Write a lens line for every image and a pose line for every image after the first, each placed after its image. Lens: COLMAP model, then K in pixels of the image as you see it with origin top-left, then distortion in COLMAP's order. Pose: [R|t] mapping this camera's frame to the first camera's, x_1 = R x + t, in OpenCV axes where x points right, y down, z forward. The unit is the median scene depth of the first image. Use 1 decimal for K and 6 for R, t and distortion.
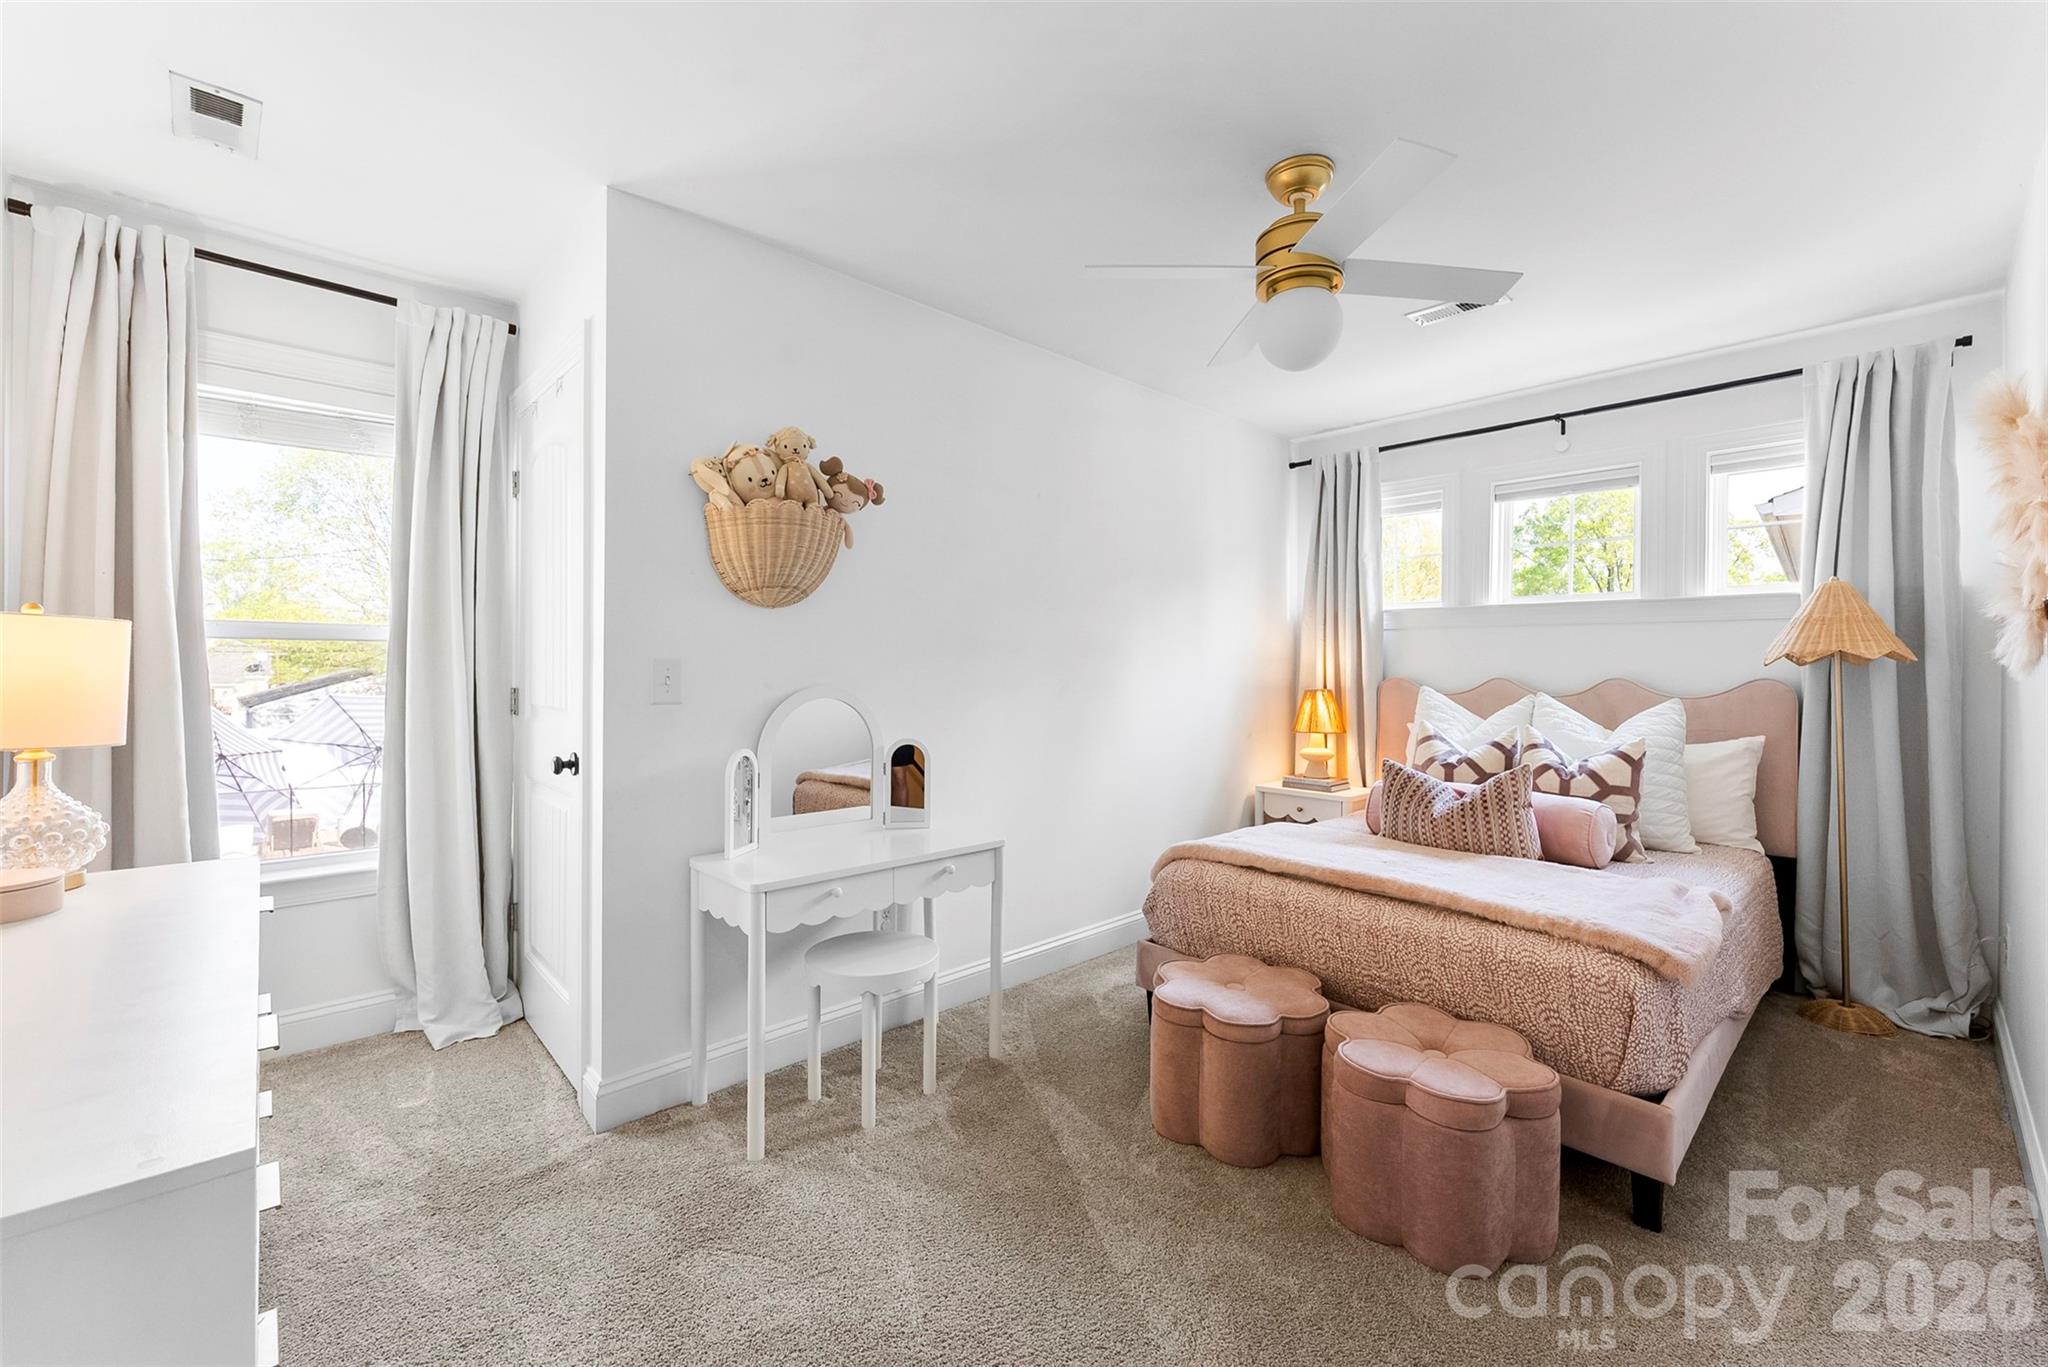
lens RADIAL K [[836.6, 0, 1028.5], [0, 836.6, 658.9], [0, 0, 1]] dist [0.000391, -0.000182]
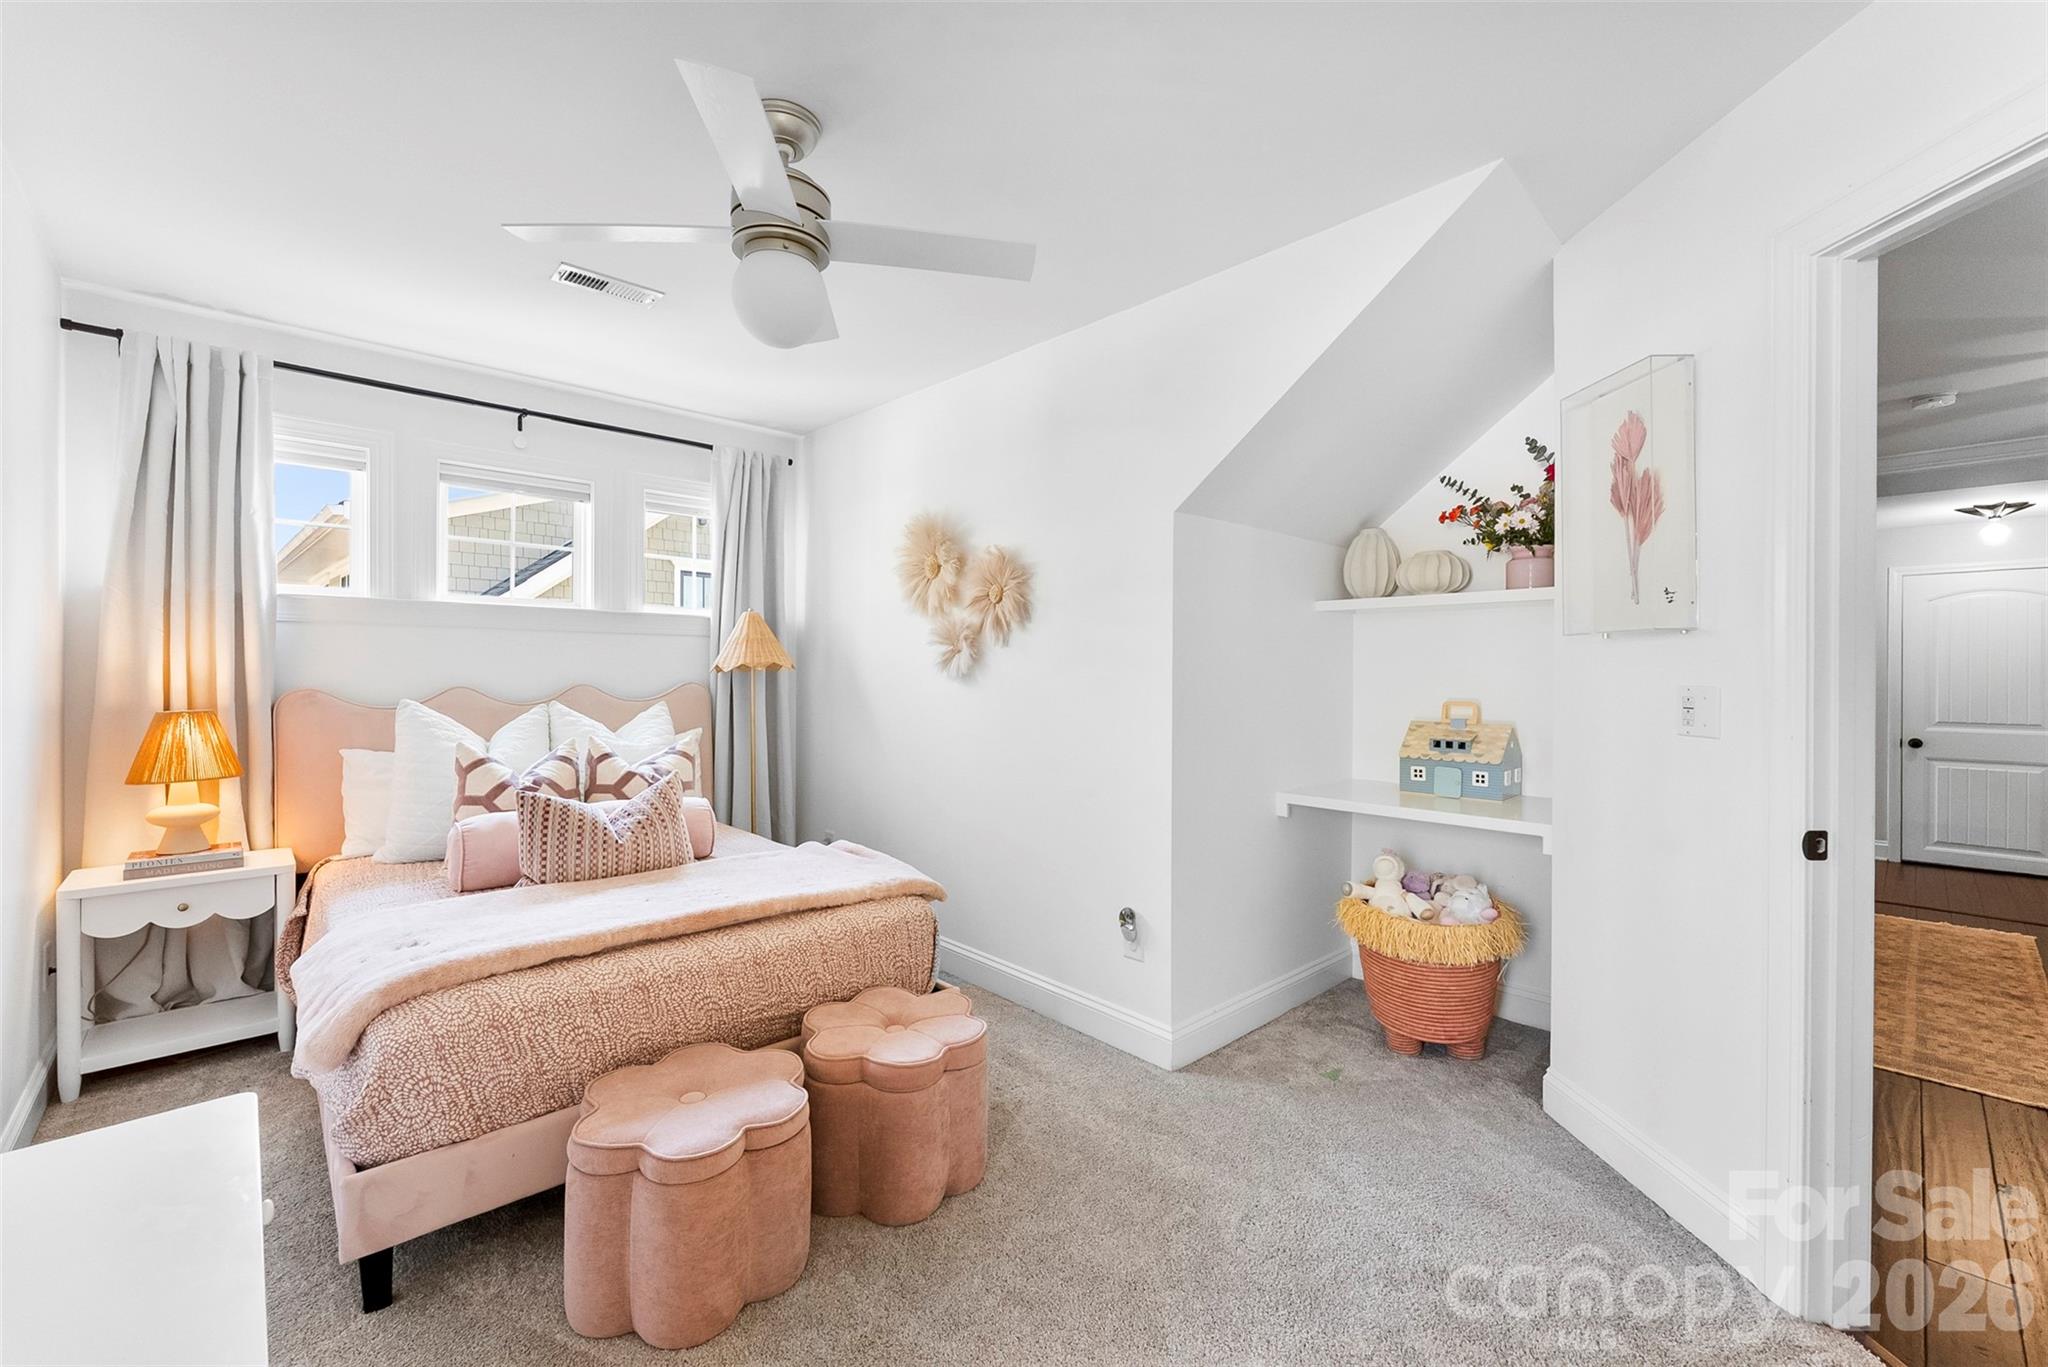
lens RADIAL K [[836.6, 0, 1028.5], [0, 836.6, 658.9], [0, 0, 1]] dist [0.000391, -0.000182]
pose [[0.002026, 0.009888, 0.999949, -0.408070], [-0.013027, 0.999867, -0.009861, -0.006961], [-0.999913, -0.013006, 0.002154, 0.535985]]
